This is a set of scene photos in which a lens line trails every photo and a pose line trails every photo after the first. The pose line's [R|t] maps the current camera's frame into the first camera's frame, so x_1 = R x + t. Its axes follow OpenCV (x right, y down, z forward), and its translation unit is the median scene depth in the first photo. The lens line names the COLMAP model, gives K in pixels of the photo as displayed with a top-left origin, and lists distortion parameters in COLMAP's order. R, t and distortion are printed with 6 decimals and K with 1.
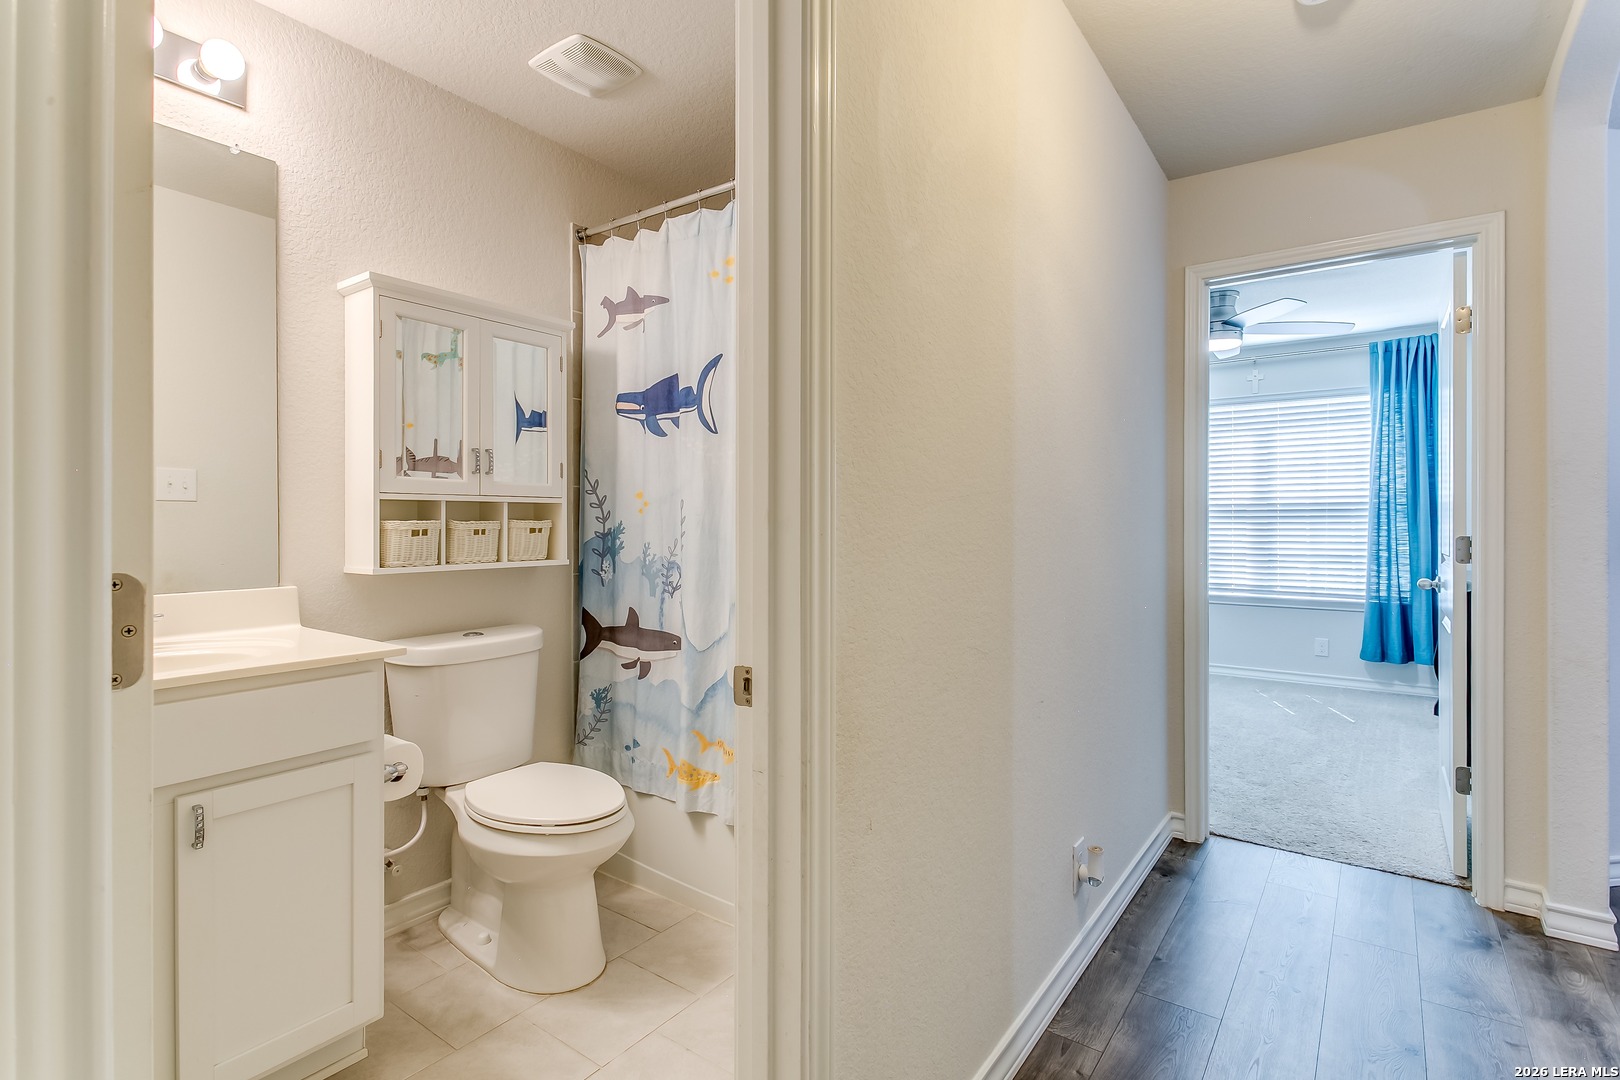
lens RADIAL K [[780.0, 0, 812.8], [0, 780.0, 518.6], [0, 0, 1]] dist [0.004122, -0.000006]
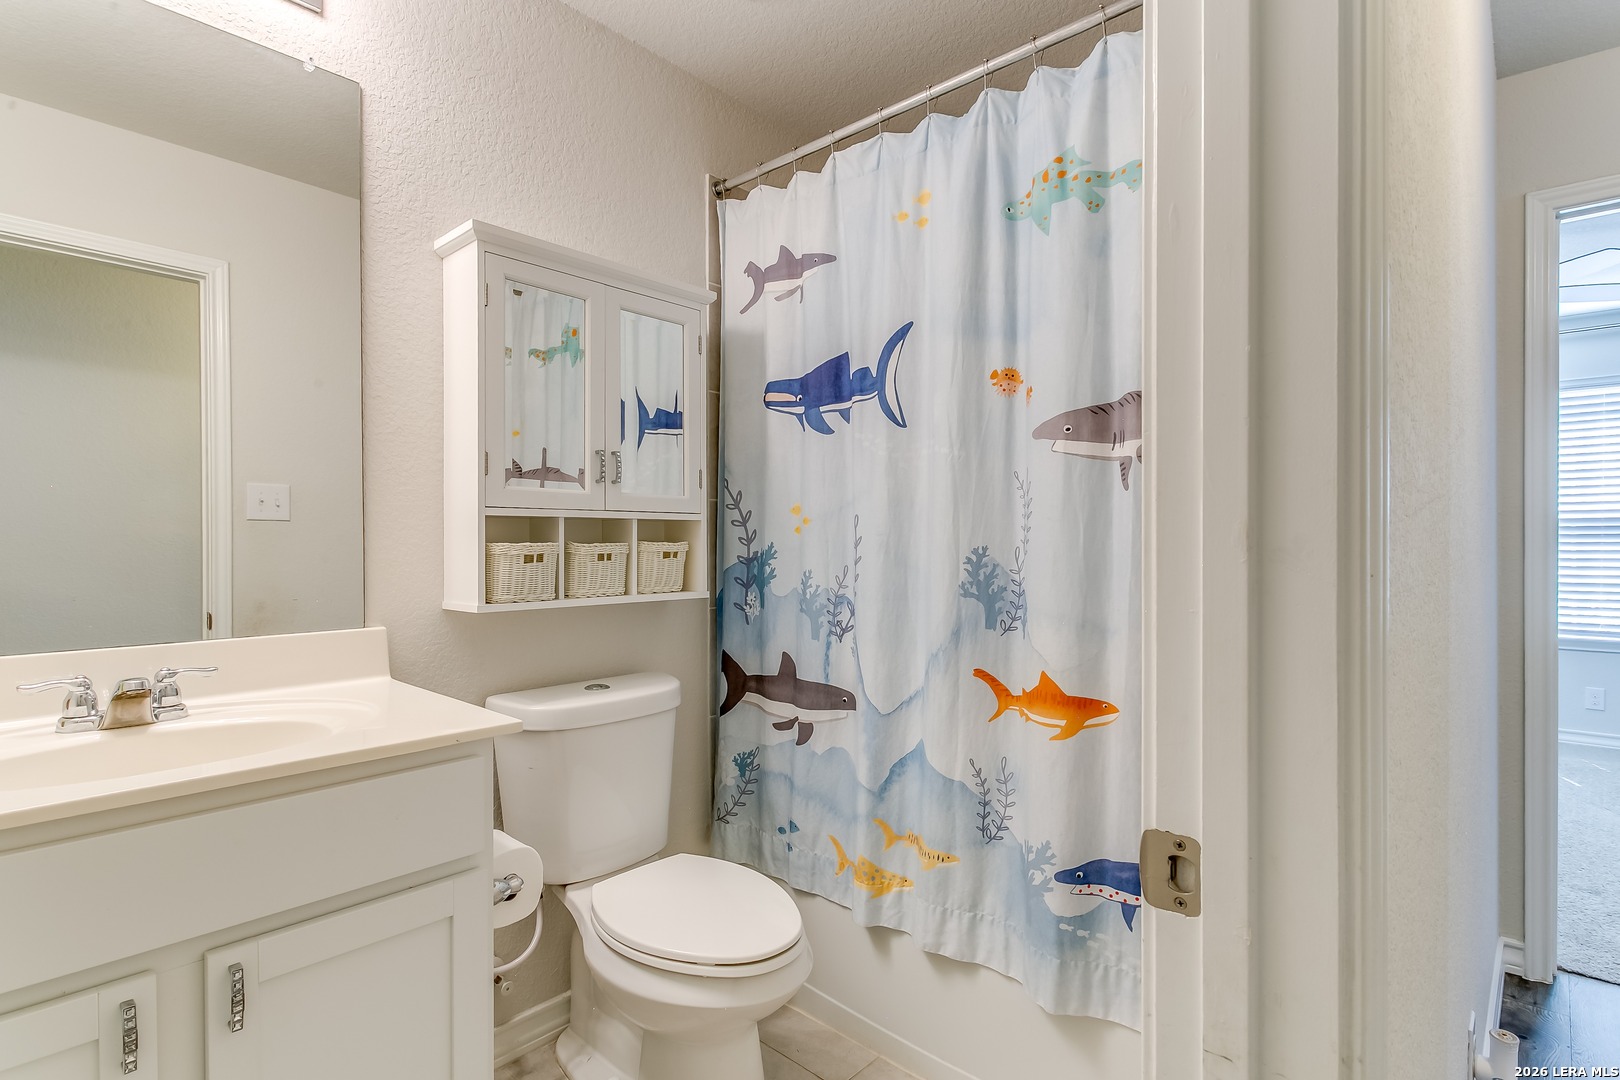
lens RADIAL K [[787.9, 0, 803.1], [0, 787.9, 538.8], [0, 0, 1]] dist [0.000276, -0.000352]
pose [[0.992998, -0.001568, -0.118119, -0.125887], [0.001602, 0.999999, 0.000196, -0.001048], [0.118118, -0.000384, 0.992999, 0.220303]]
